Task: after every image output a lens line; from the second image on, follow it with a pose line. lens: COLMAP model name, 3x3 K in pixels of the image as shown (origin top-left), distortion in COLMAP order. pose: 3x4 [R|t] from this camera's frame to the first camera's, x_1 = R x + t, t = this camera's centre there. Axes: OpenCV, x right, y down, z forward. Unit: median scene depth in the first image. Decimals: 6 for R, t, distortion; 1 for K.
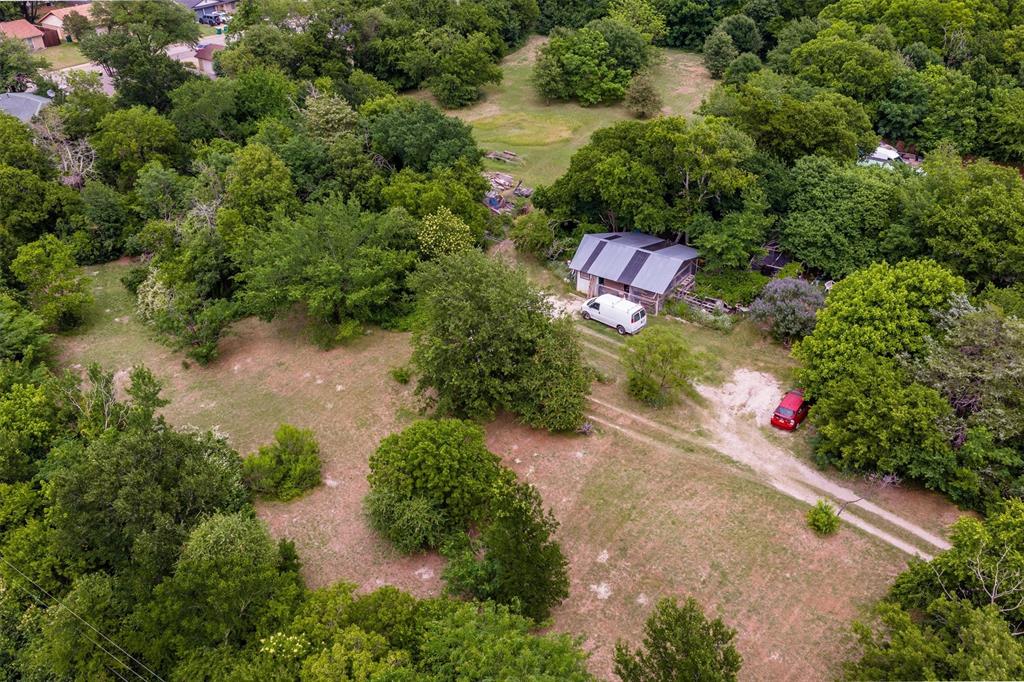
lens RADIAL K [[851.6, 0, 515.8], [0, 851.6, 342.4], [0, 0, 1]] dist [0.011906, -0.007402]
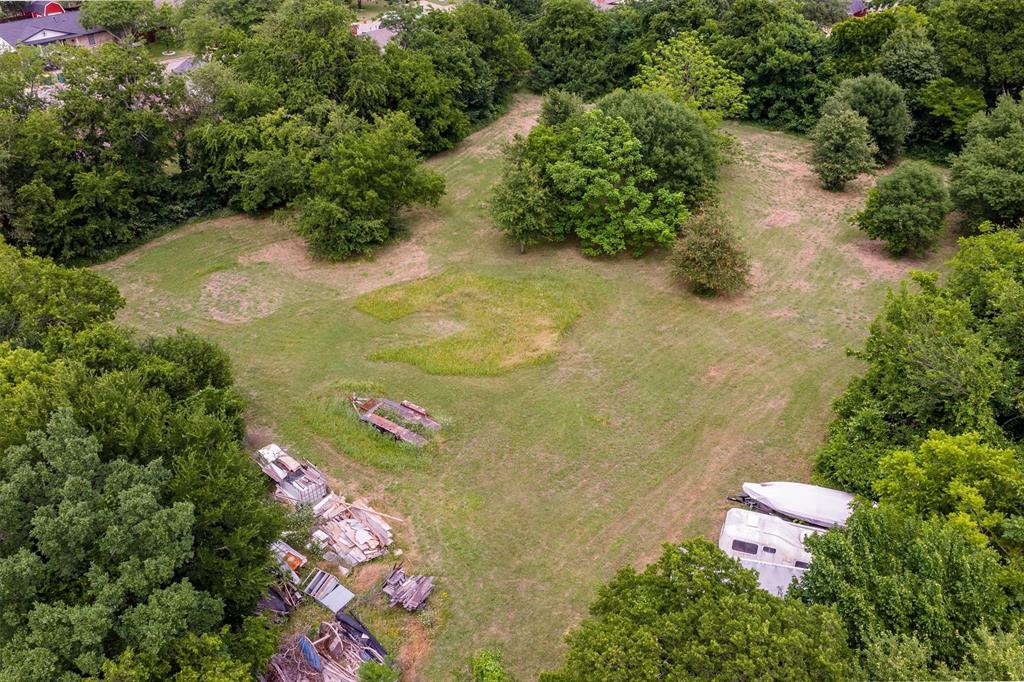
lens RADIAL K [[851.6, 0, 514.4], [0, 851.6, 338.5], [0, 0, 1]] dist [0.011906, -0.007402]
pose [[0.999271, 0.021360, -0.031642, 0.060161], [-0.021998, 0.999559, -0.019959, -0.257405], [0.031202, 0.020640, 0.999300, 0.573135]]
